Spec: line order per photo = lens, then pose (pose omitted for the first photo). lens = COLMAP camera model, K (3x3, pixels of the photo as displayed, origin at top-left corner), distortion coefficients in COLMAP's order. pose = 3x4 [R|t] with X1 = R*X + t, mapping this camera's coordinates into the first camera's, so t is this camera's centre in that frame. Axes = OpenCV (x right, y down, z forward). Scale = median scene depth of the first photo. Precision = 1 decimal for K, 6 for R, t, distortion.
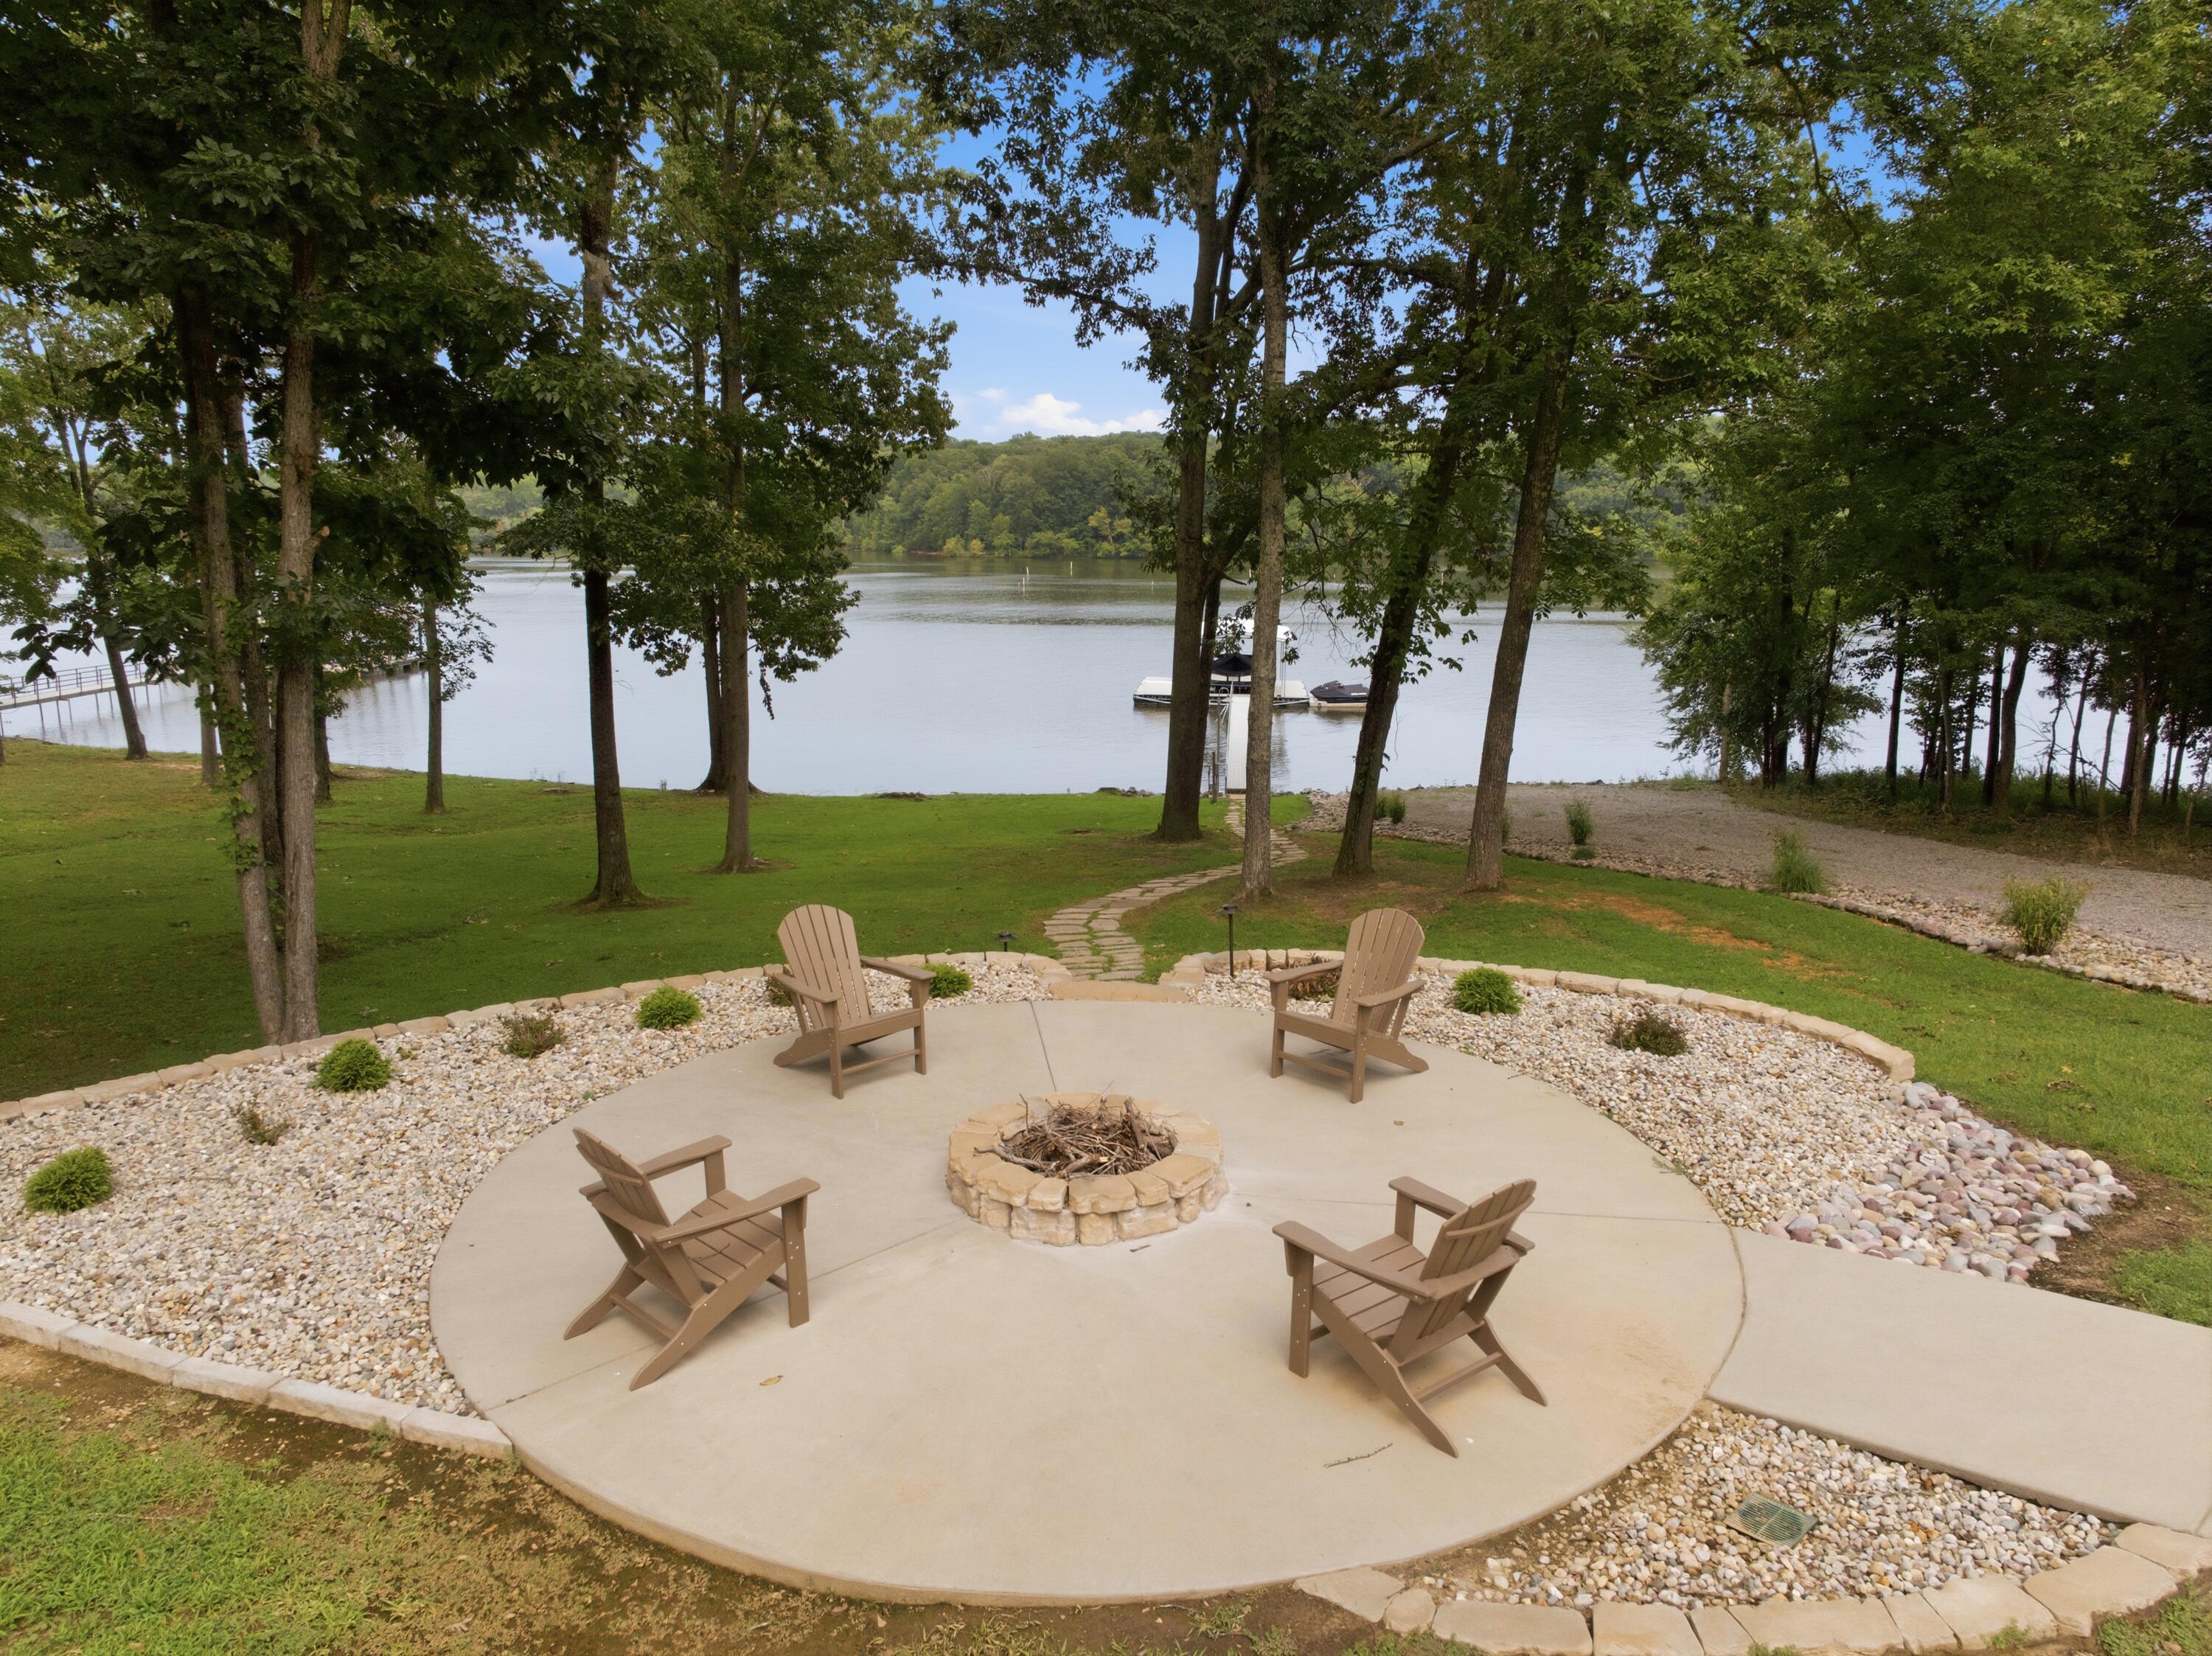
lens RADIAL K [[1564.3, 0, 1102.0], [0, 1564.3, 836.2], [0, 0, 1]] dist [-0.042737, 0.014881]
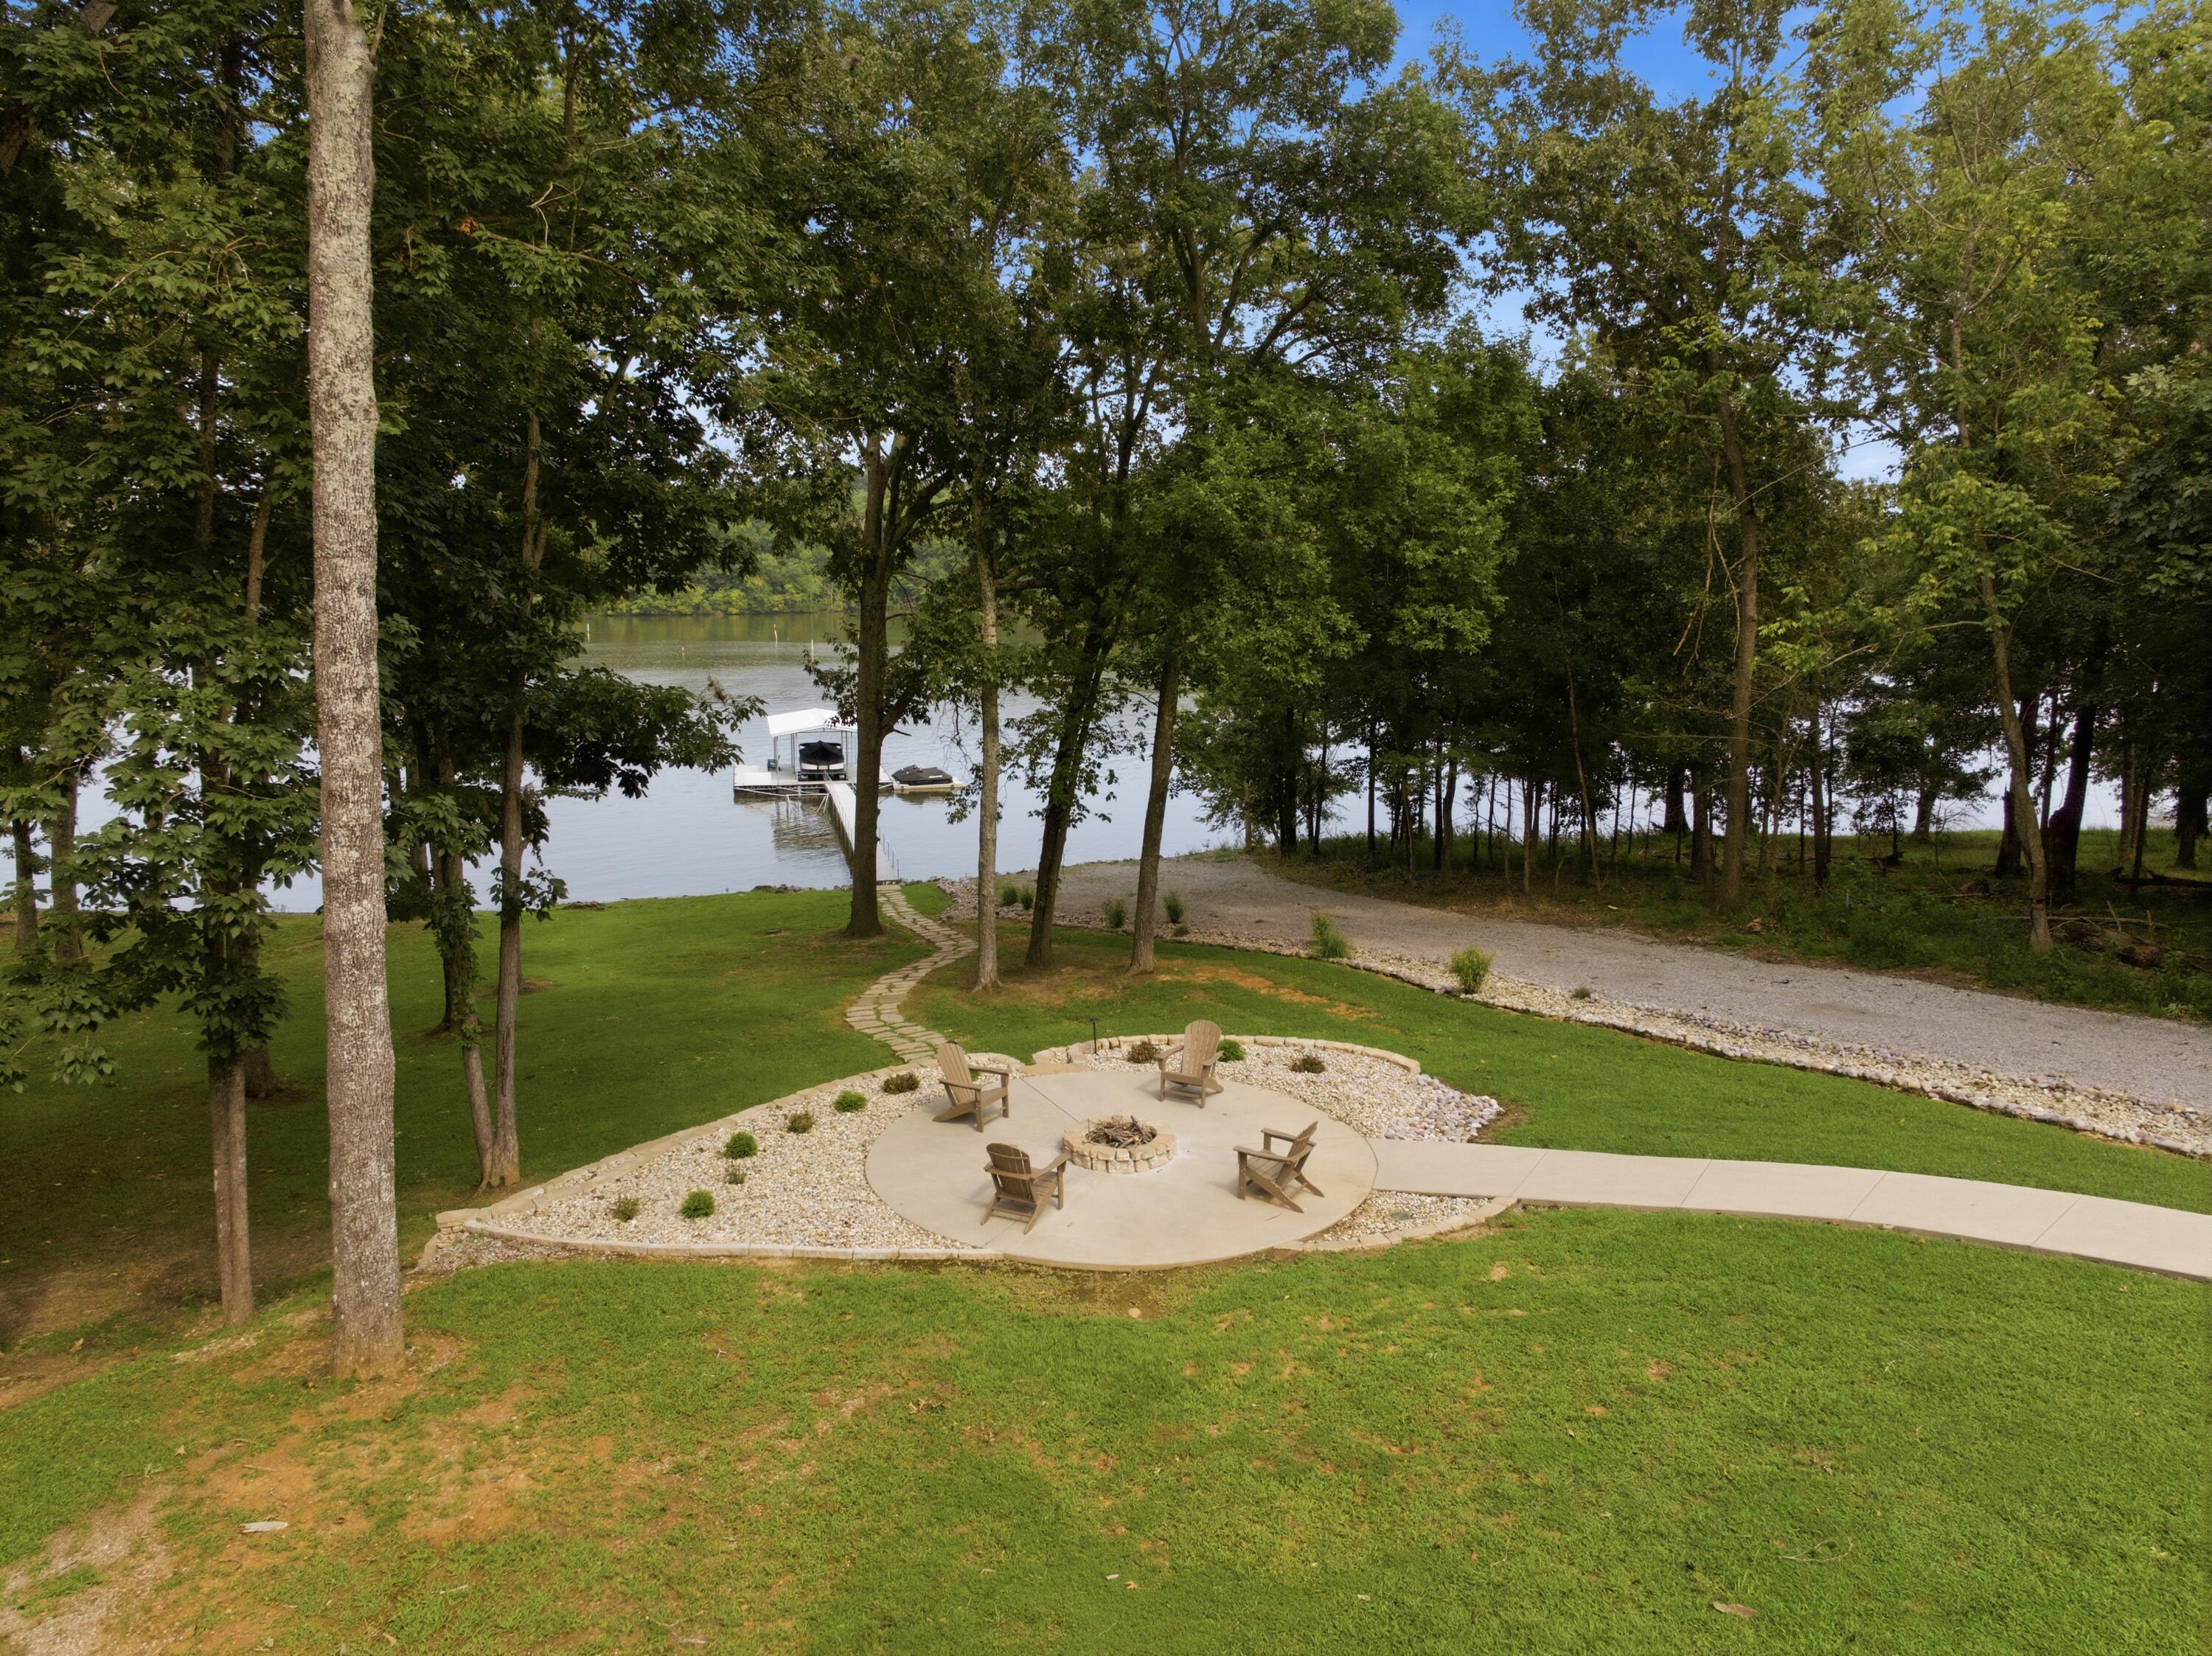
lens RADIAL K [[1564.3, 0, 1102.0], [0, 1564.3, 836.2], [0, 0, 1]] dist [-0.042737, 0.014881]
pose [[0.950756, -0.054670, 0.305080, -0.323895], [0.062666, 0.997899, -0.016469, -0.098038], [-0.303539, 0.034776, 0.952184, -0.568002]]
